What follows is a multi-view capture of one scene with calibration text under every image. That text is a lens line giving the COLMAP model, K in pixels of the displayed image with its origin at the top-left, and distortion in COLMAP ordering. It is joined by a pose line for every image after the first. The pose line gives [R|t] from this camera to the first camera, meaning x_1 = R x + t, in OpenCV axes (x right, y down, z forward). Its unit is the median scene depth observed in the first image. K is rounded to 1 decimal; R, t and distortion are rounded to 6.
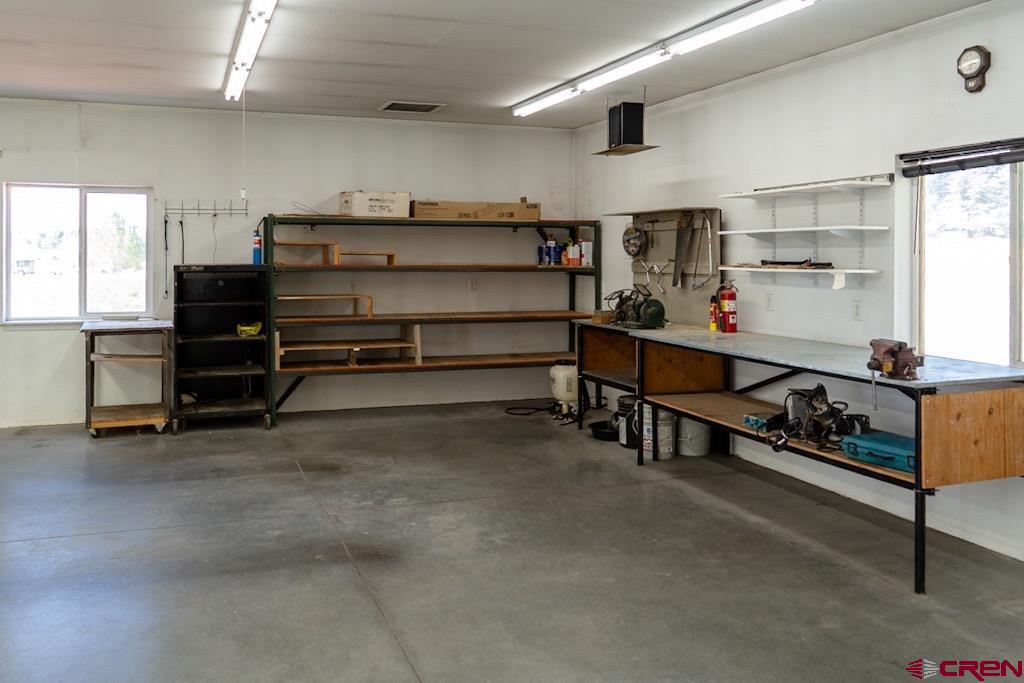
lens RADIAL K [[863.6, 0, 446.4], [0, 863.6, 250.5], [0, 0, 1]] dist [0.002450, -0.003859]
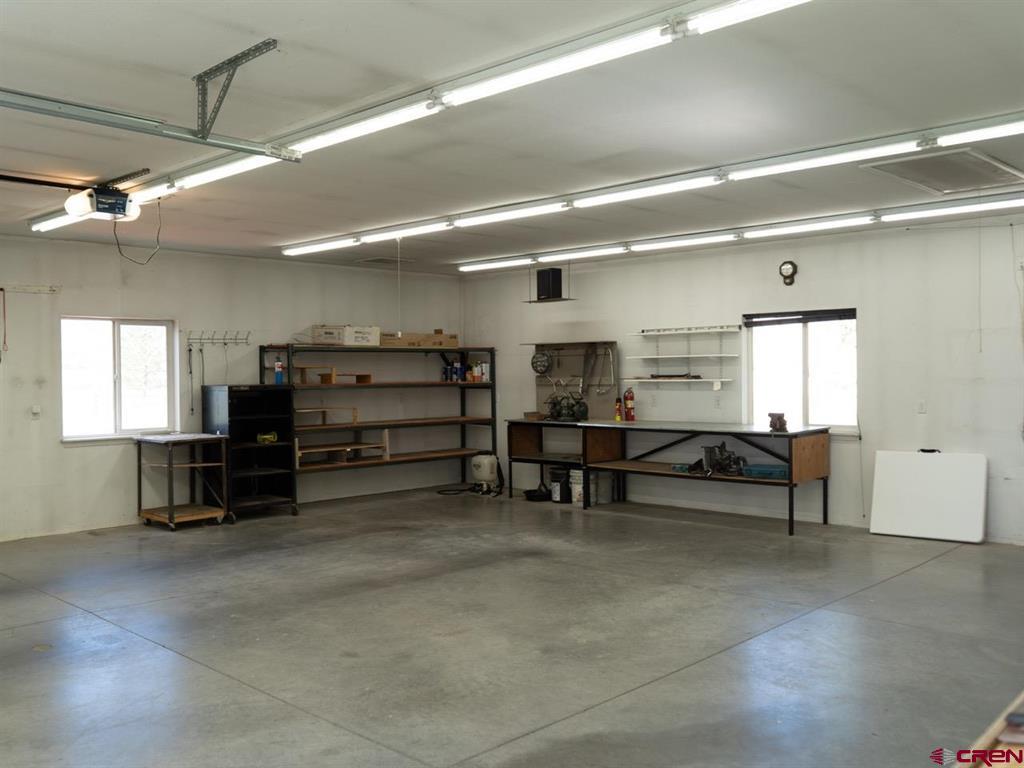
lens RADIAL K [[915.5, 0, 502.3], [0, 915.5, 381.3], [0, 0, 1]] dist [0.002076, -0.001977]
pose [[0.889415, -0.017527, 0.456765, -0.534653], [0.011619, 0.999809, 0.015740, -0.005404], [-0.456953, -0.008692, 0.889448, -0.313838]]
